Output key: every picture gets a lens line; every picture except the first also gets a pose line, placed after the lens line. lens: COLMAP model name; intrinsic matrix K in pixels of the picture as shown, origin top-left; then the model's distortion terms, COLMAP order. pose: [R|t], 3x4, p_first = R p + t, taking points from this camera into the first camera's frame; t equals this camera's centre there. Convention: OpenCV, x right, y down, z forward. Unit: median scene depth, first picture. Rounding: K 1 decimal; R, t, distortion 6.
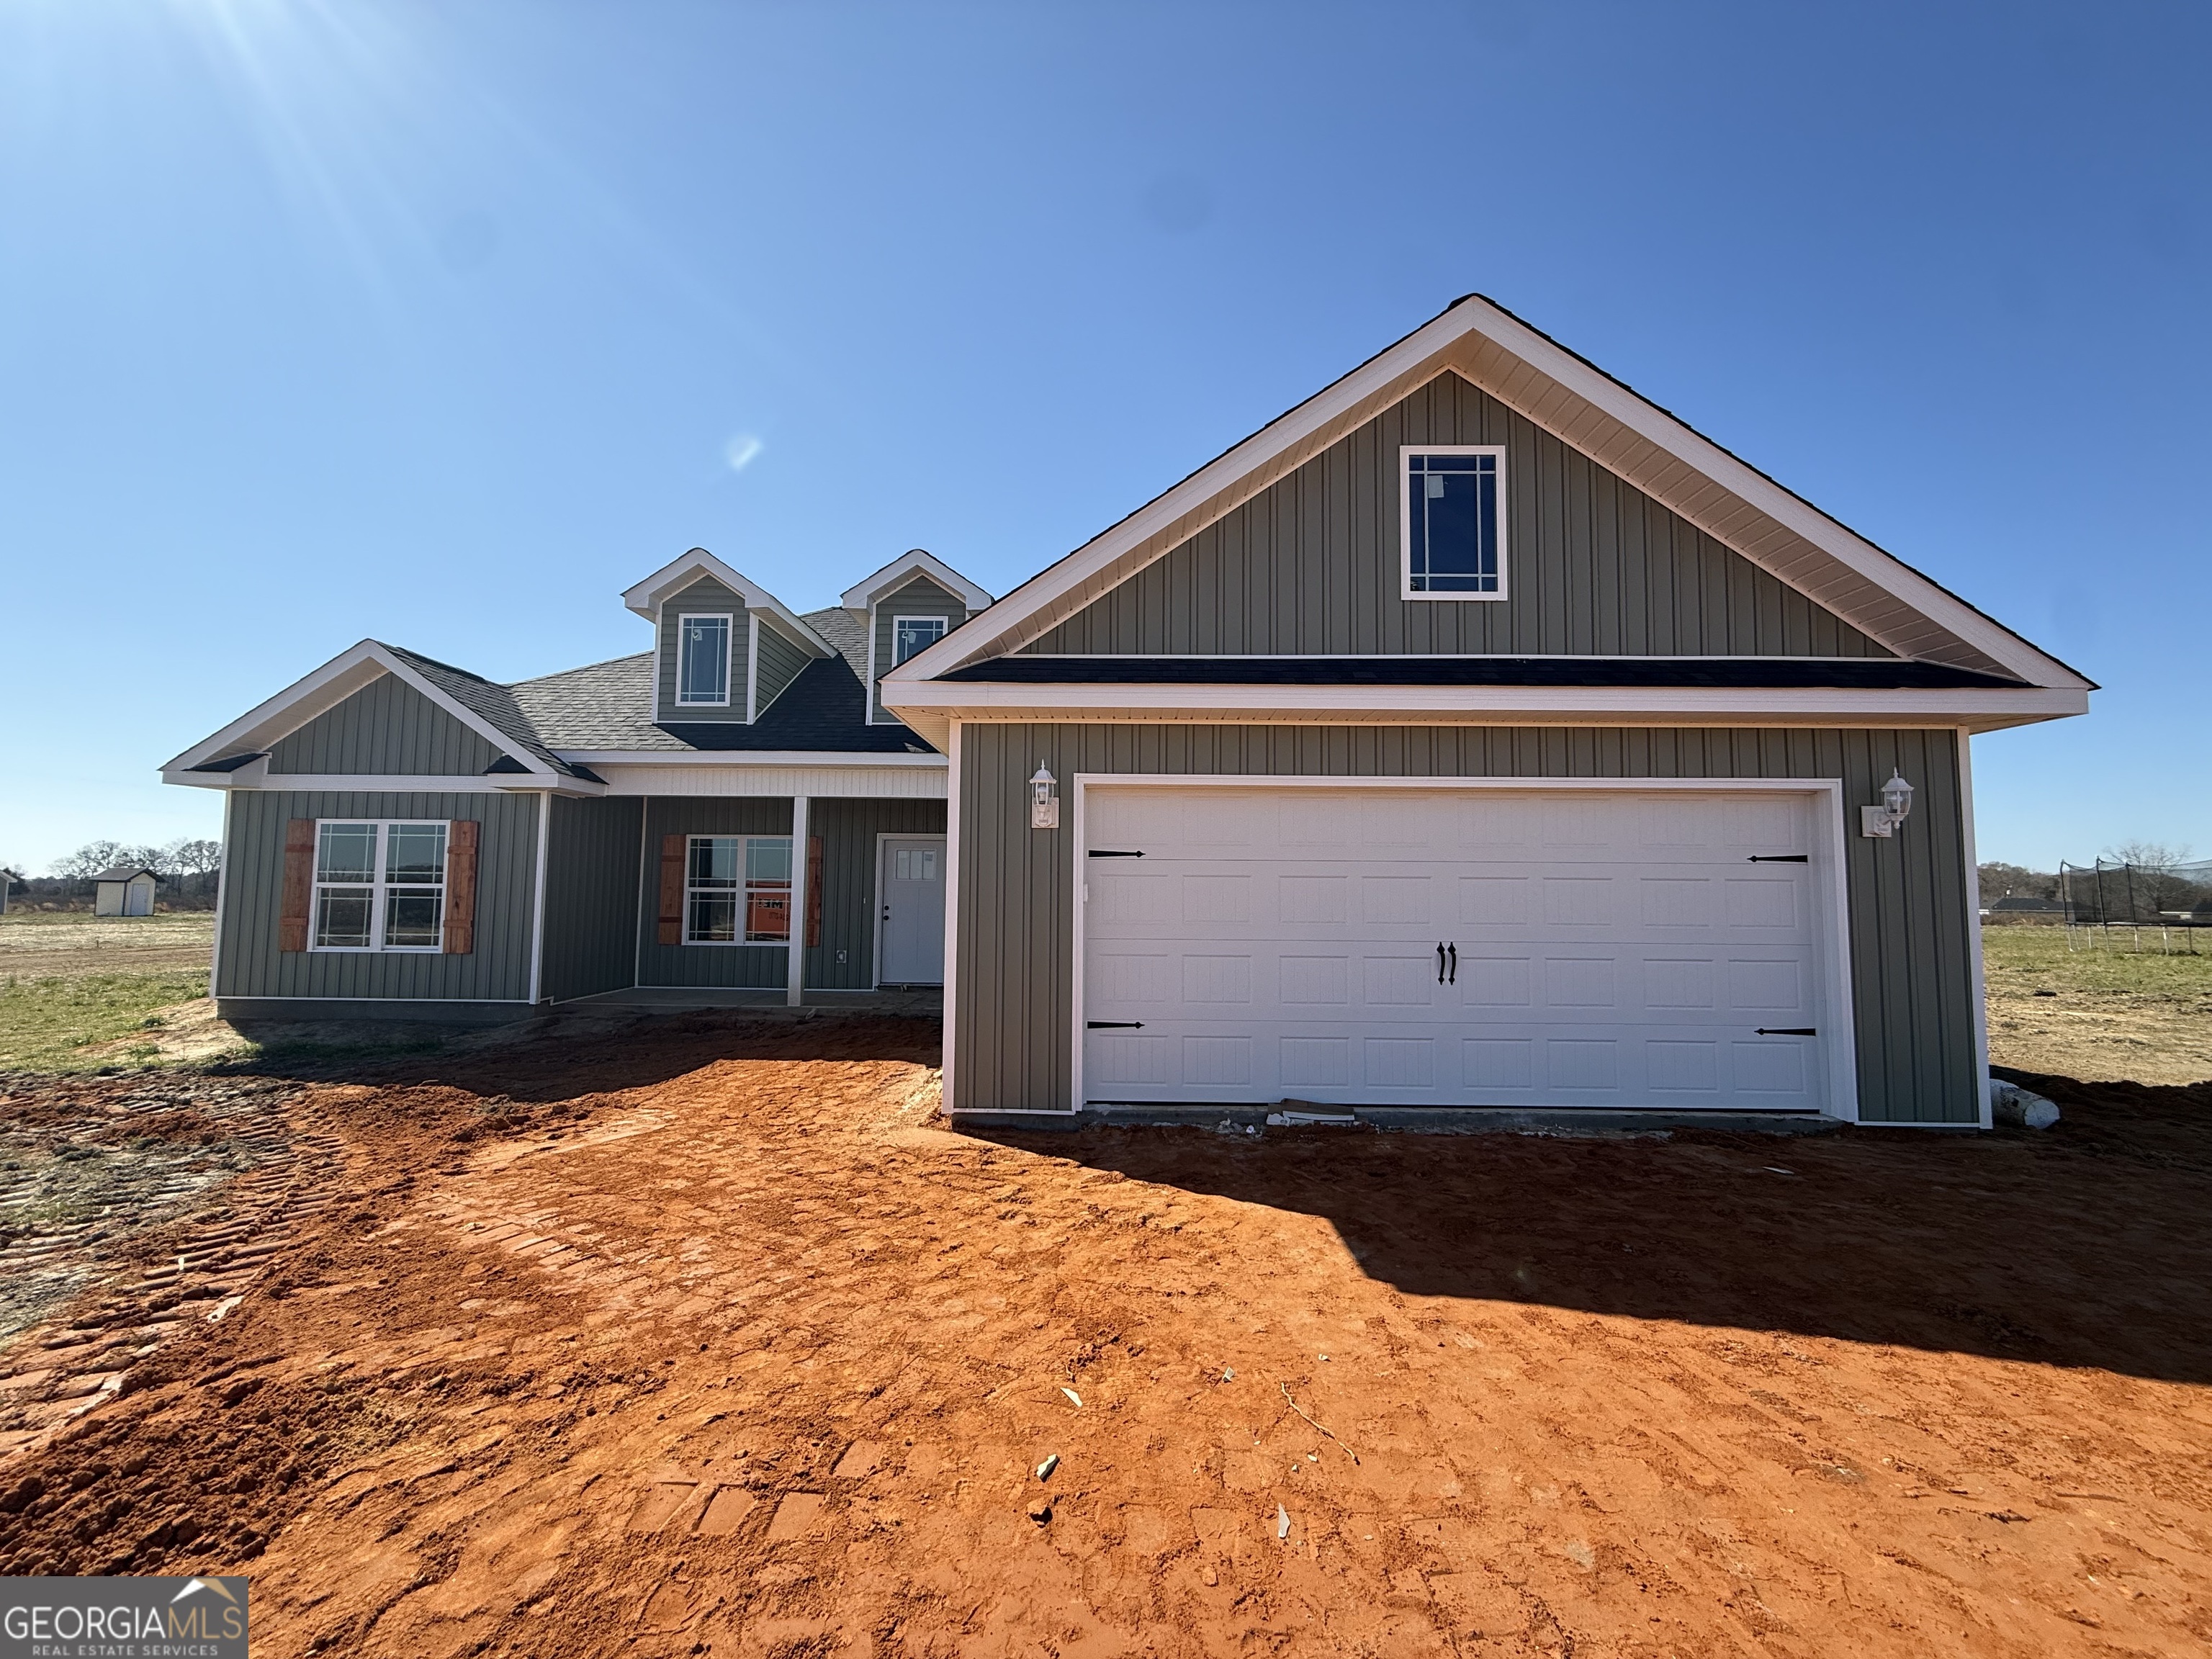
lens RADIAL K [[878.2, 0, 1107.3], [0, 878.2, 832.8], [0, 0, 1]] dist [0.000134, 0.000197]
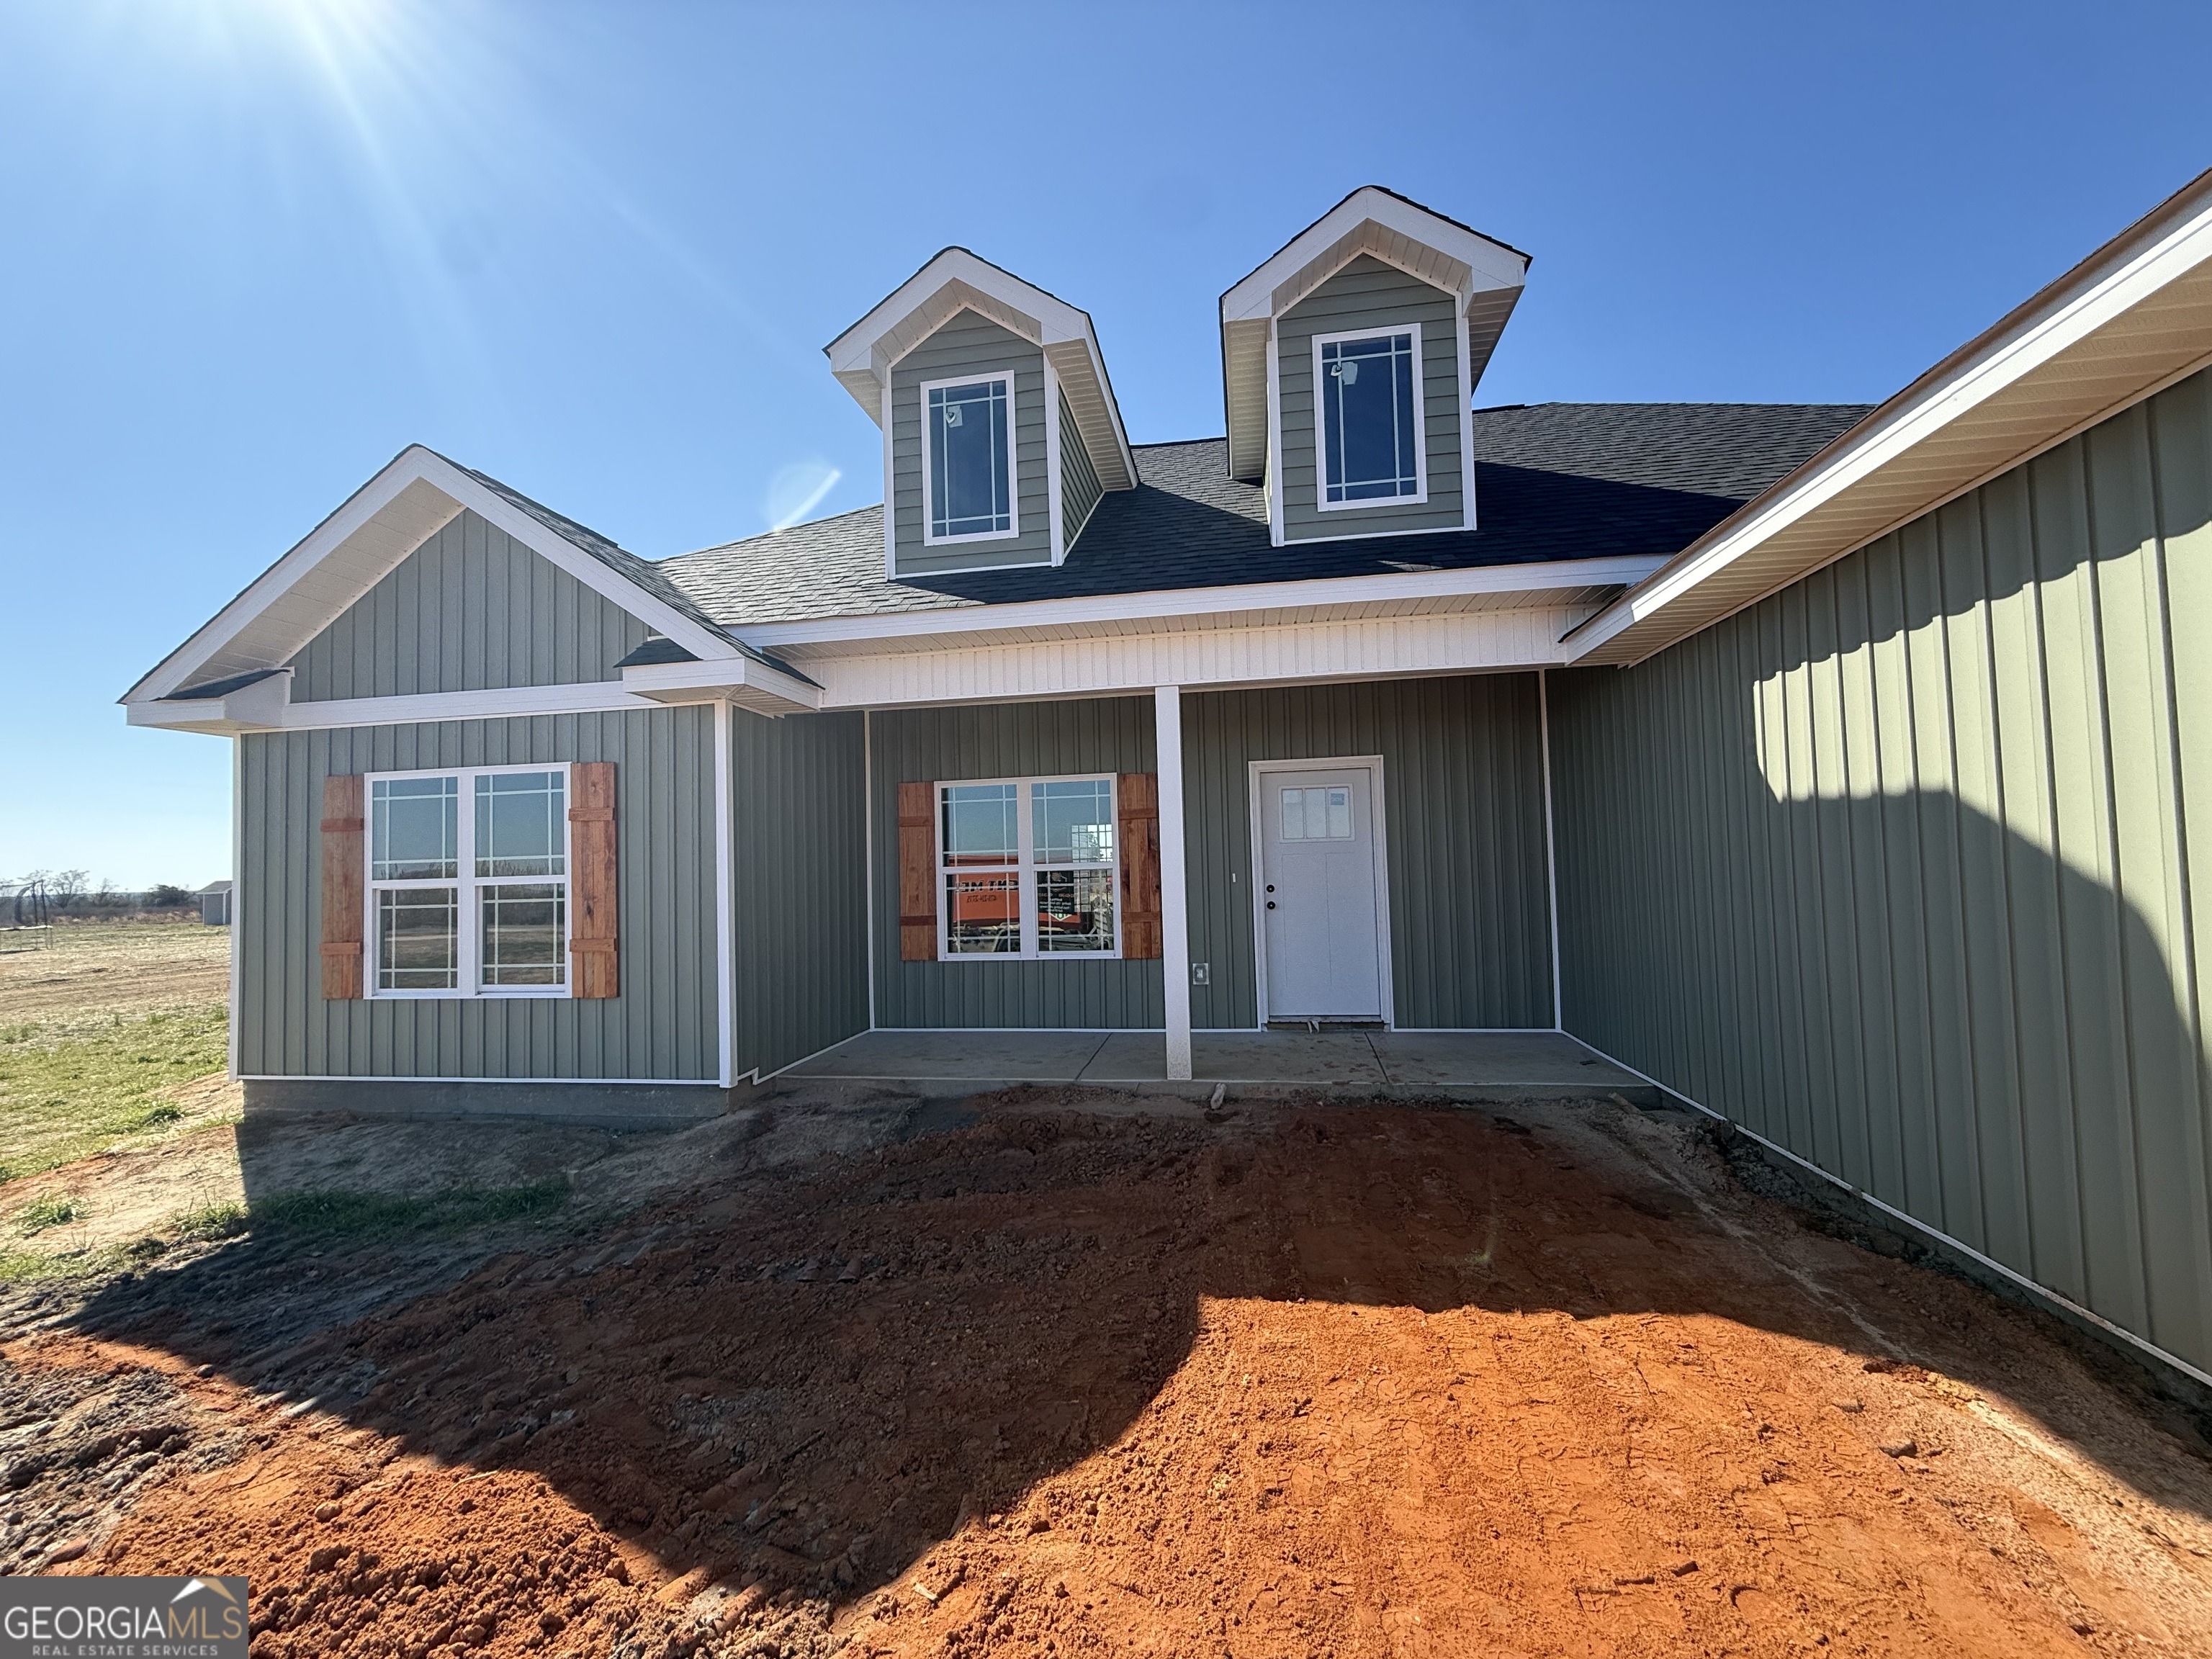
lens RADIAL K [[878.2, 0, 1108.0], [0, 878.2, 831.9], [0, 0, 1]] dist [0.000134, 0.000197]
pose [[0.988679, -0.045620, -0.142941, -0.326532], [0.049695, 0.998450, 0.025067, 0.033338], [0.141576, -0.031887, 0.989414, 0.487371]]
